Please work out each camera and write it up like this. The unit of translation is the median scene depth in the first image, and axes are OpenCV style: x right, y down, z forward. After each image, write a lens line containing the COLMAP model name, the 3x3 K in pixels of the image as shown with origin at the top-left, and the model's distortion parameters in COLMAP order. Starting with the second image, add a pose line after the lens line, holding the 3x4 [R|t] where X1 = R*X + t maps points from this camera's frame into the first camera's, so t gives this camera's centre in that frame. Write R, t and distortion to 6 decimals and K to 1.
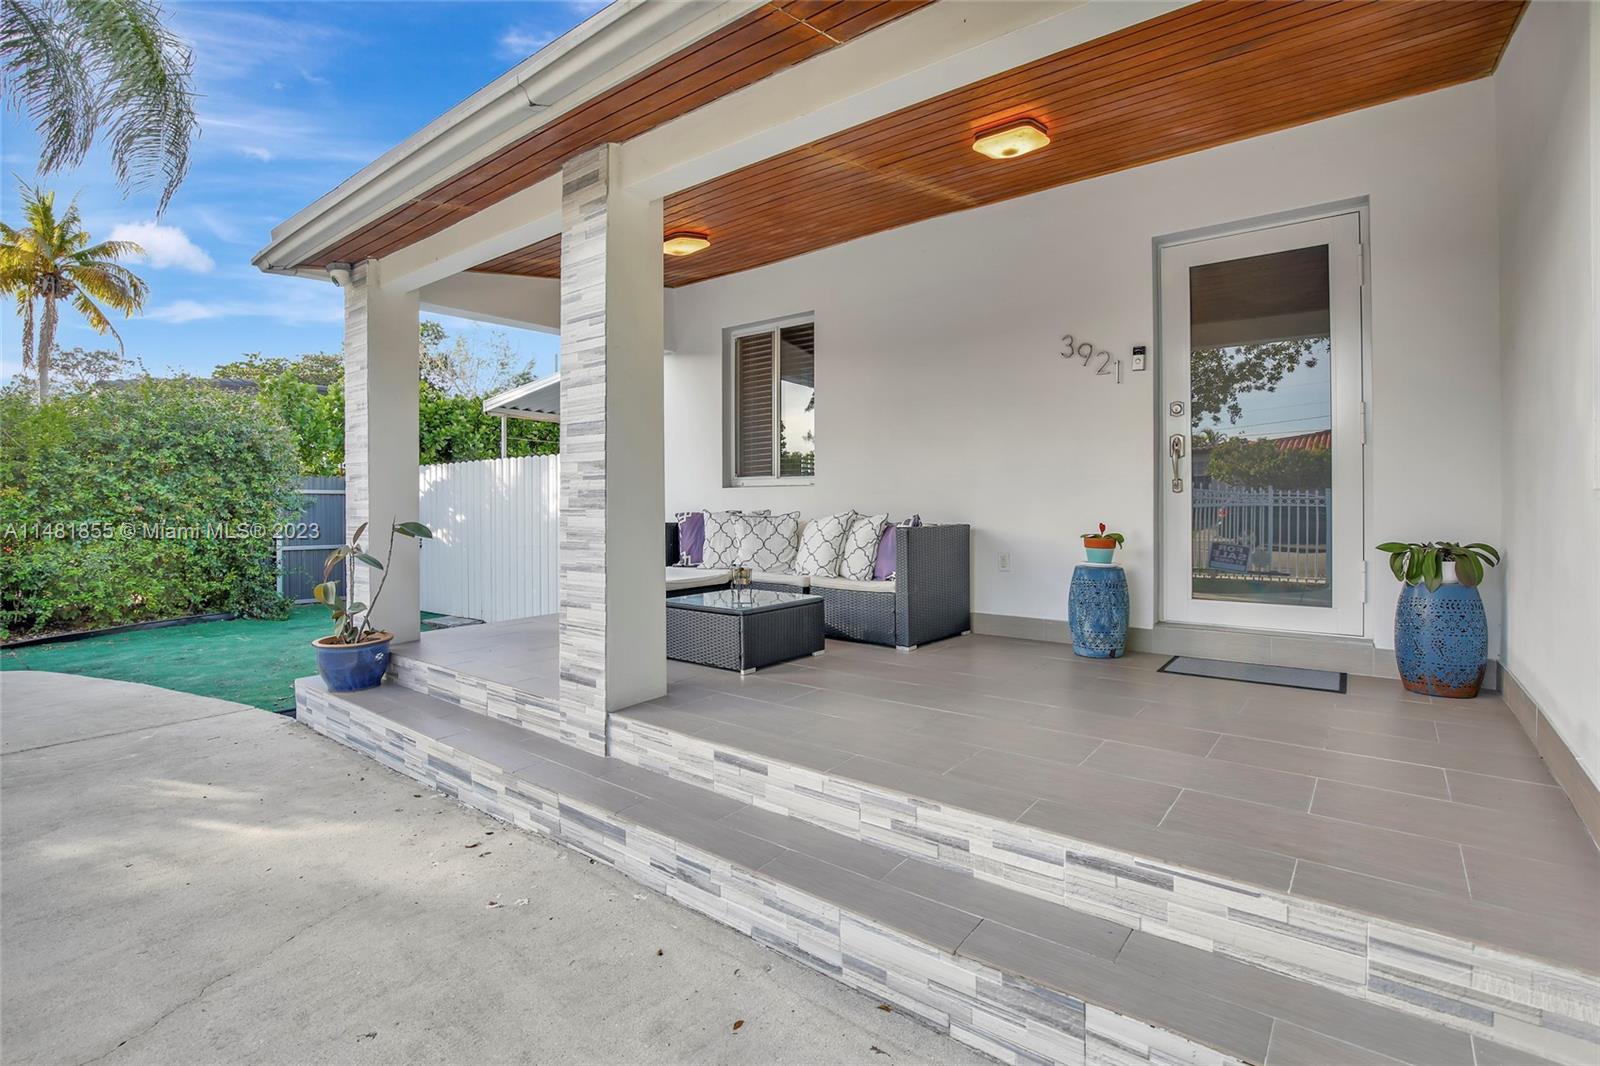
lens RADIAL K [[727.1, 0, 821.2], [0, 727.1, 501.9], [0, 0, 1]] dist [-0.019405, 0.000170]
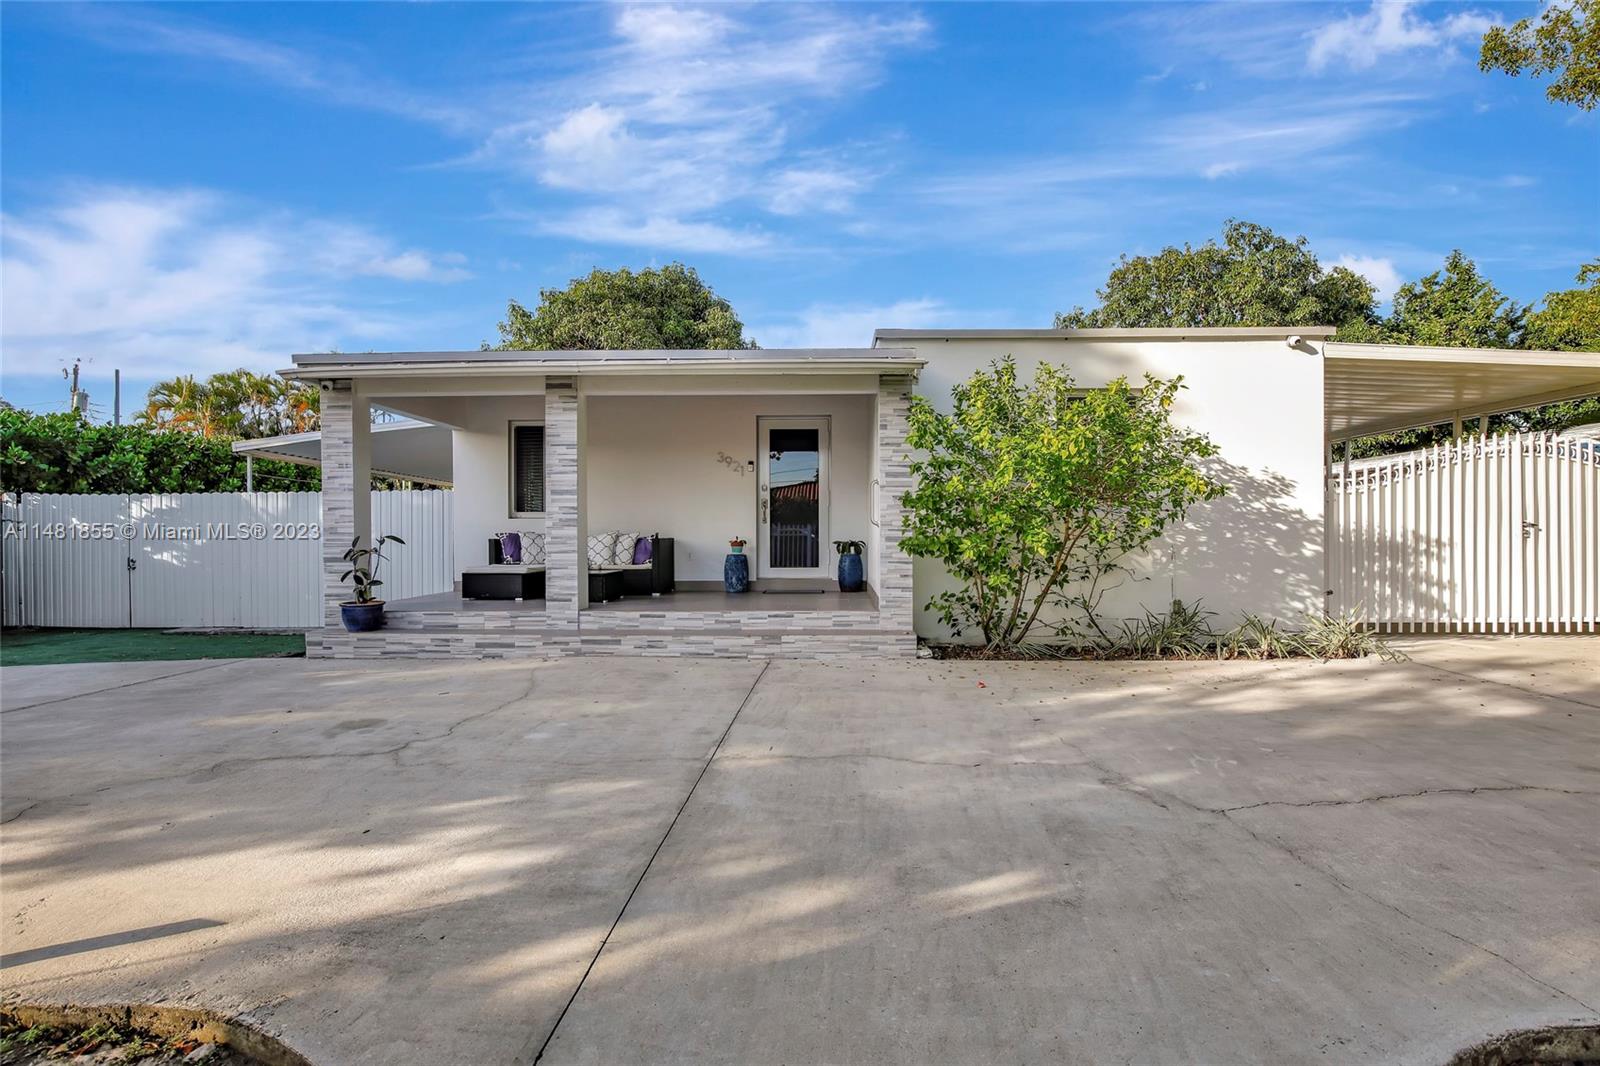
lens RADIAL K [[714.0, 0, 800.4], [0, 714.0, 537.8], [0, 0, 1]] dist [-0.002641, -0.000419]
pose [[0.817224, -0.001399, 0.576319, -0.929006], [0.000944, 0.999999, 0.001089, 0.039989], [-0.576320, -0.000346, 0.817224, -1.195907]]
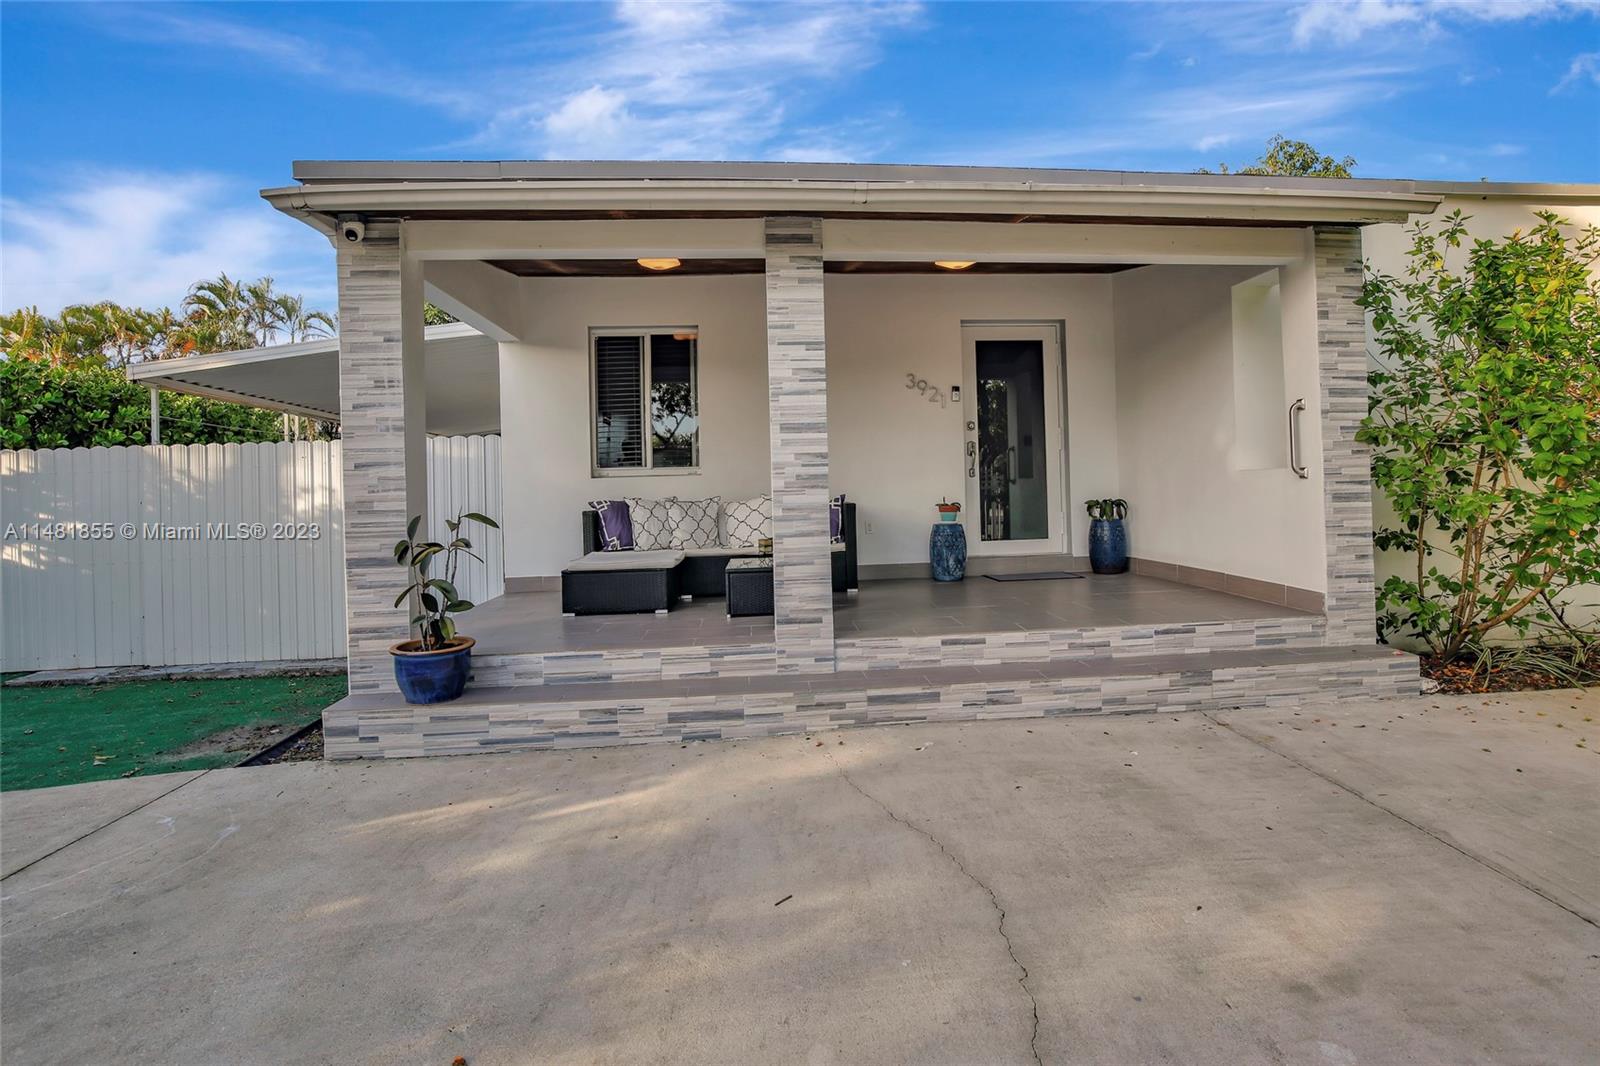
lens RADIAL K [[733.4, 0, 814.9], [0, 733.4, 482.5], [0, 0, 1]] dist [-0.015093, 0.001298]
pose [[0.742734, -0.011147, 0.669494, -1.080650], [0.025013, 0.999625, -0.011105, 0.011694], [-0.669119, 0.024993, 0.742735, 0.002026]]
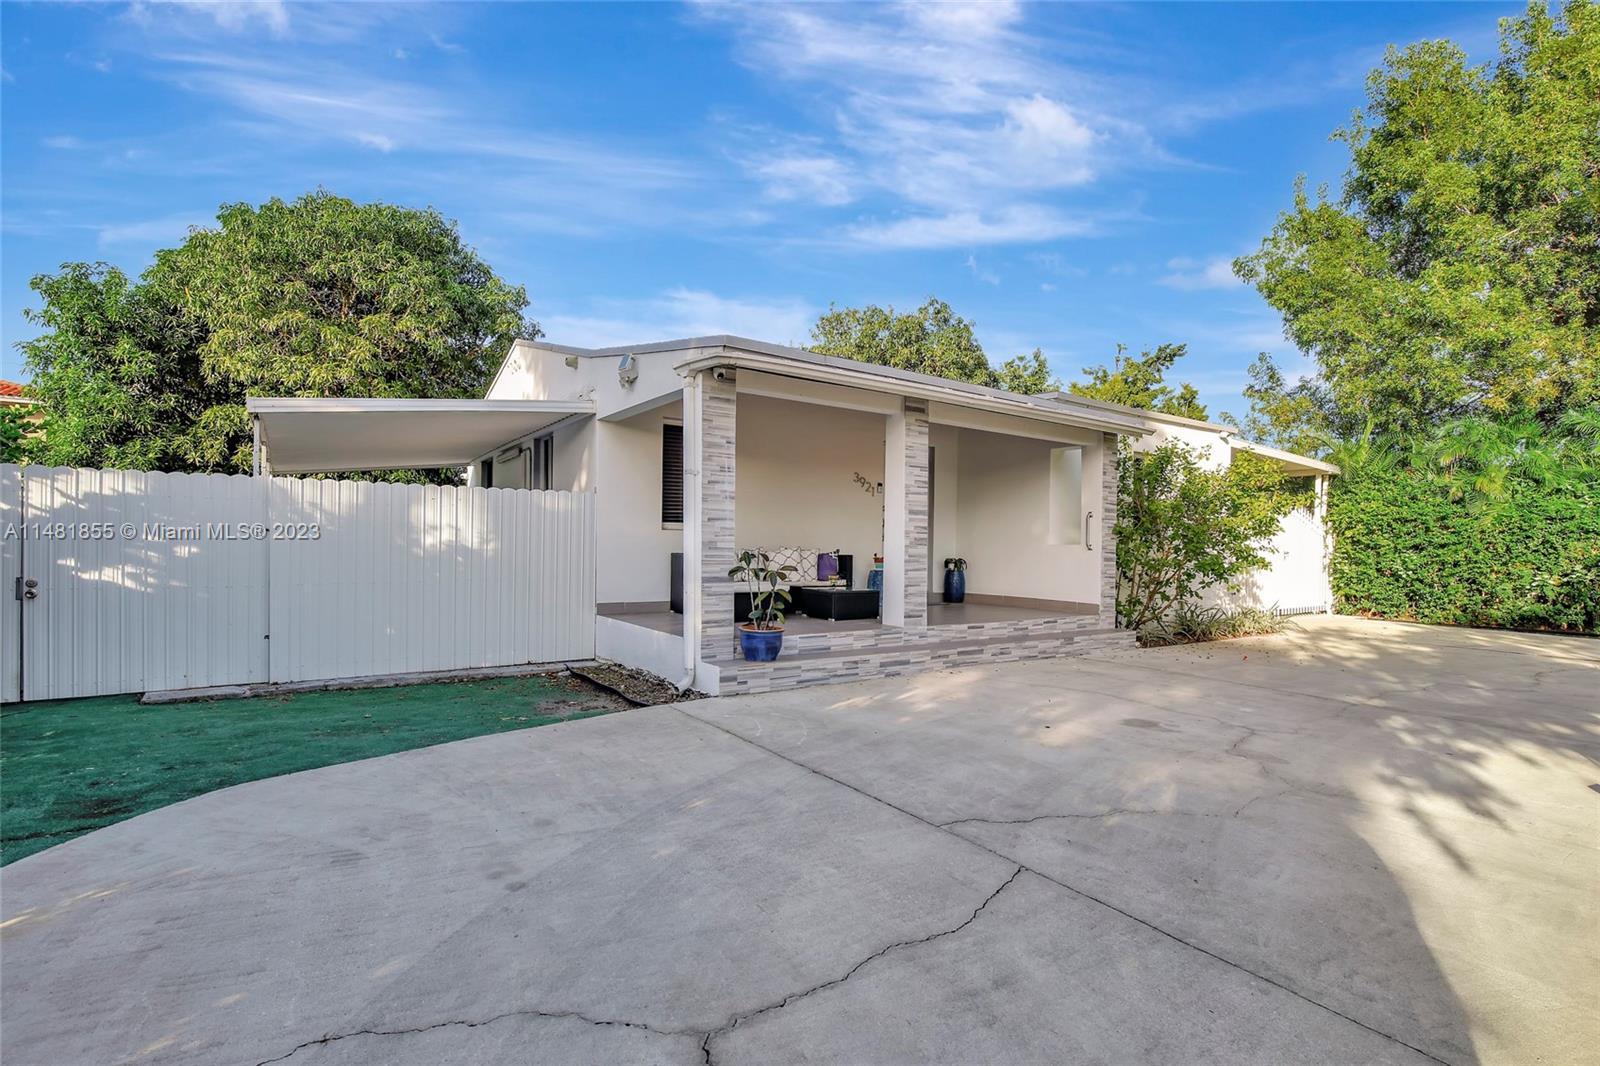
lens RADIAL K [[720.1, 0, 798.3], [0, 720.1, 566.8], [0, 0, 1]] dist [0.001401, 0.000011]
pose [[0.336098, -0.017413, 0.941666, -2.462096], [-0.016542, 0.999566, 0.024388, 0.026211], [-0.941682, -0.023774, 0.335664, 0.507656]]
